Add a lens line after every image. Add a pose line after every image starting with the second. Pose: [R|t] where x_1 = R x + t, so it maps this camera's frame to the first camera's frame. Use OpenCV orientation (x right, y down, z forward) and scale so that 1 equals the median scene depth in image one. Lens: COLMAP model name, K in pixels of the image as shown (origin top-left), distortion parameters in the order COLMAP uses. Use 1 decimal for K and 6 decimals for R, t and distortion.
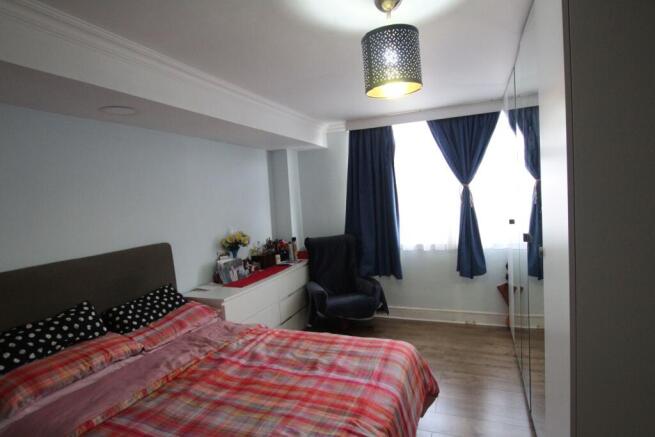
lens RADIAL K [[346.3, 0, 330.5], [0, 346.3, 218.1], [0, 0, 1]] dist [-0.015595, 0.000689]
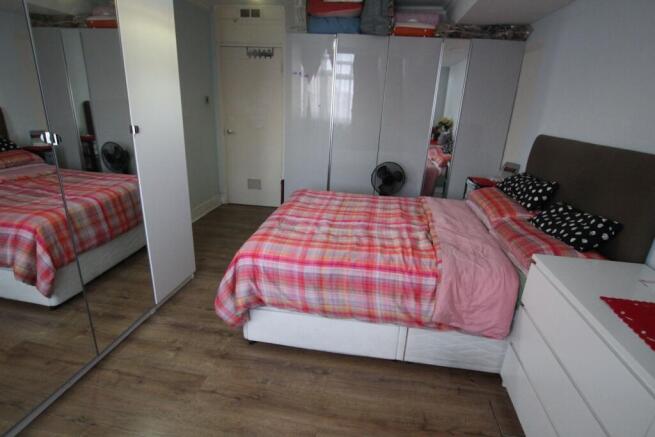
lens RADIAL K [[346.3, 0, 330.5], [0, 346.3, 218.1], [0, 0, 1]] dist [-0.015595, 0.000689]
pose [[-0.973440, 0.090577, -0.210263, 0.181058], [0.002797, 0.923046, 0.384679, -0.057050], [0.228925, 0.373874, -0.898783, 1.813363]]
